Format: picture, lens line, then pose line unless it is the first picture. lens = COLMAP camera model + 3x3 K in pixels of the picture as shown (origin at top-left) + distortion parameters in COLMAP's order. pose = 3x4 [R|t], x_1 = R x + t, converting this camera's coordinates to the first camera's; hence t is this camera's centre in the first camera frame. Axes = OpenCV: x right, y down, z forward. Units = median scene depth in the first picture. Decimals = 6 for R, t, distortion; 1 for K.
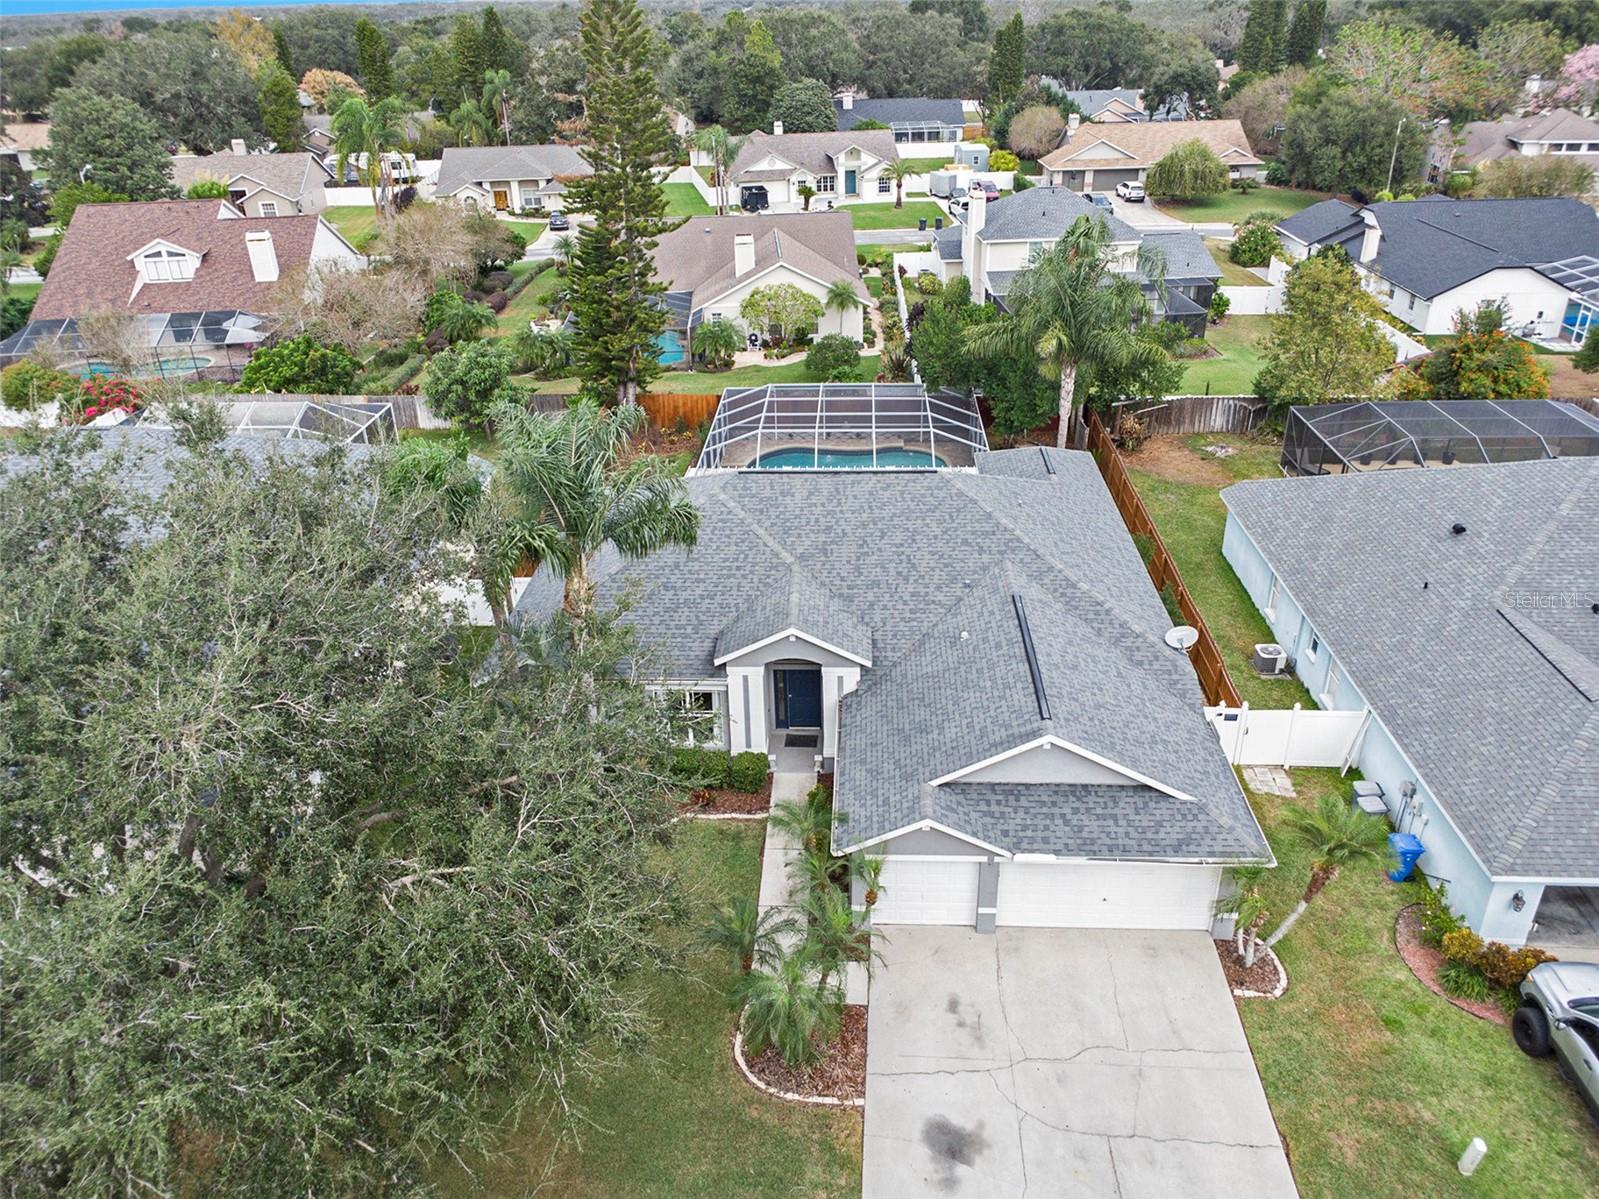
lens RADIAL K [[1161.6, 0, 795.9], [0, 1161.6, 601.1], [0, 0, 1]] dist [0.012554, -0.010581]
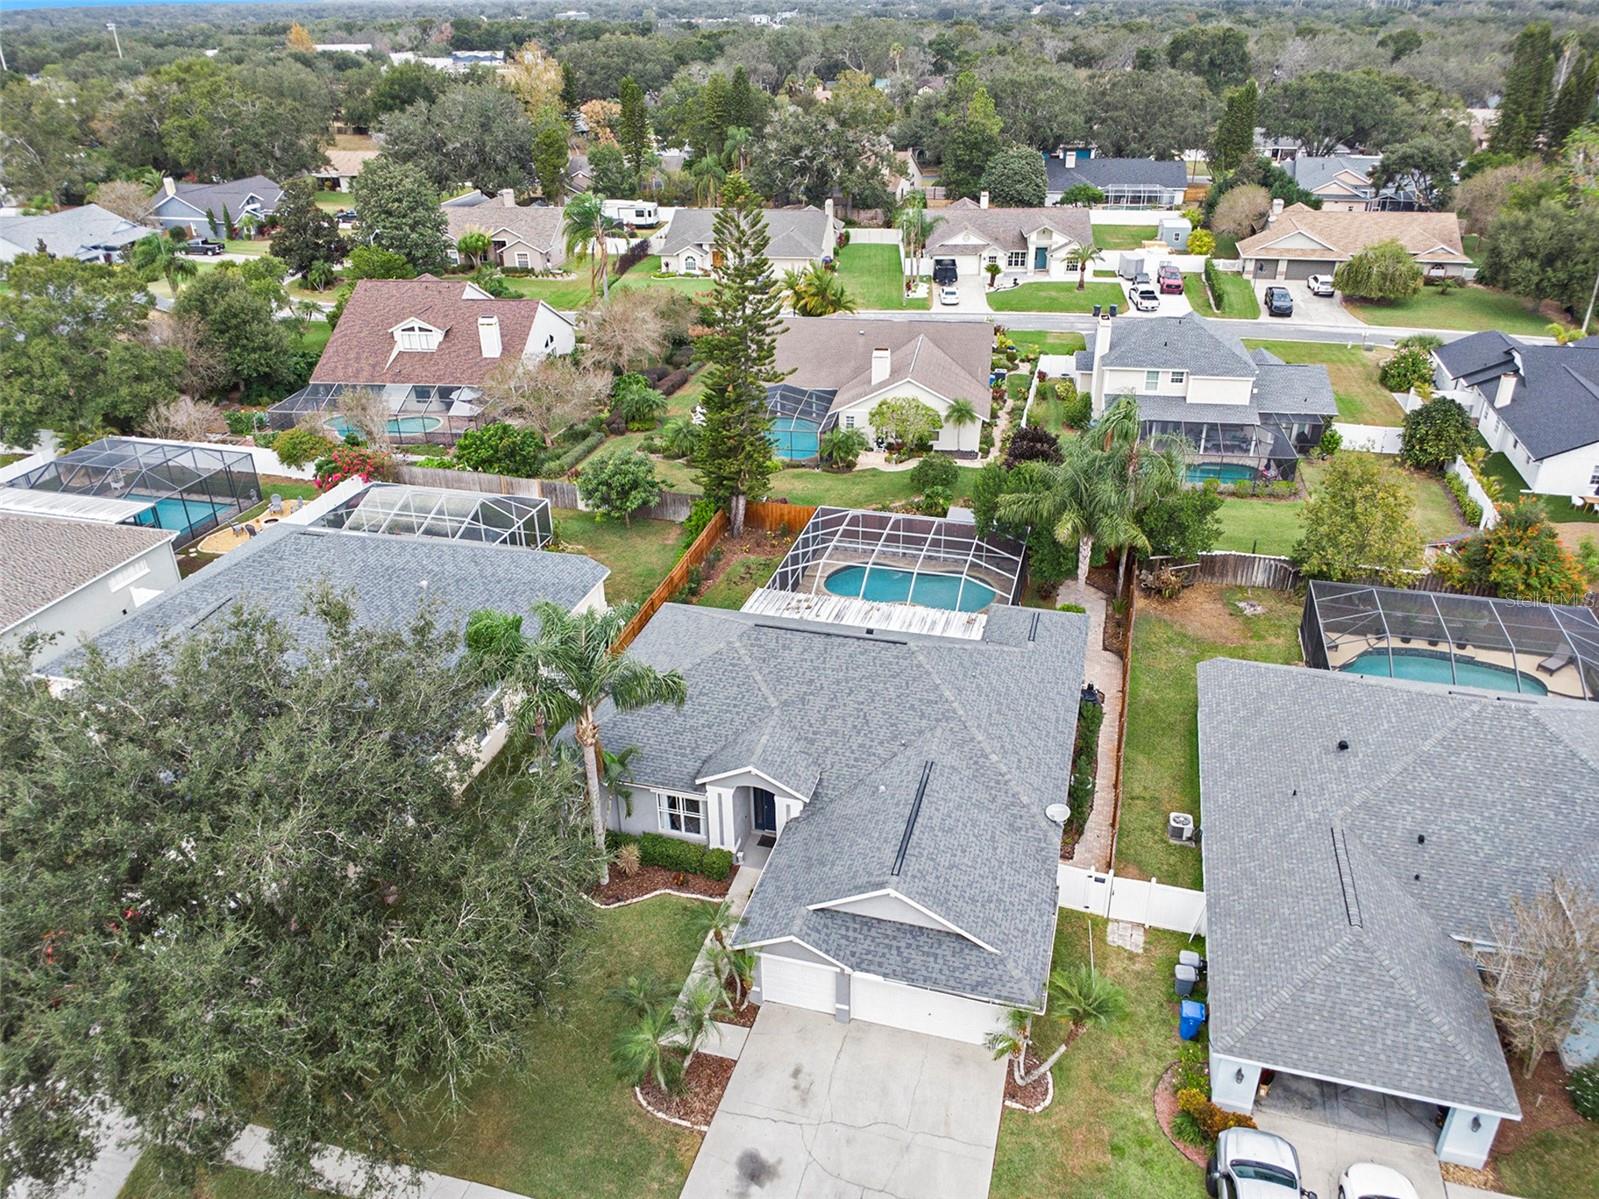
lens RADIAL K [[1161.6, 0, 795.9], [0, 1161.6, 601.1], [0, 0, 1]] dist [0.012554, -0.010581]
pose [[0.974783, 0.111132, -0.193513, 0.144162], [-0.109842, 0.993796, 0.017419, -0.098440], [0.194248, 0.004276, 0.980943, -0.151133]]
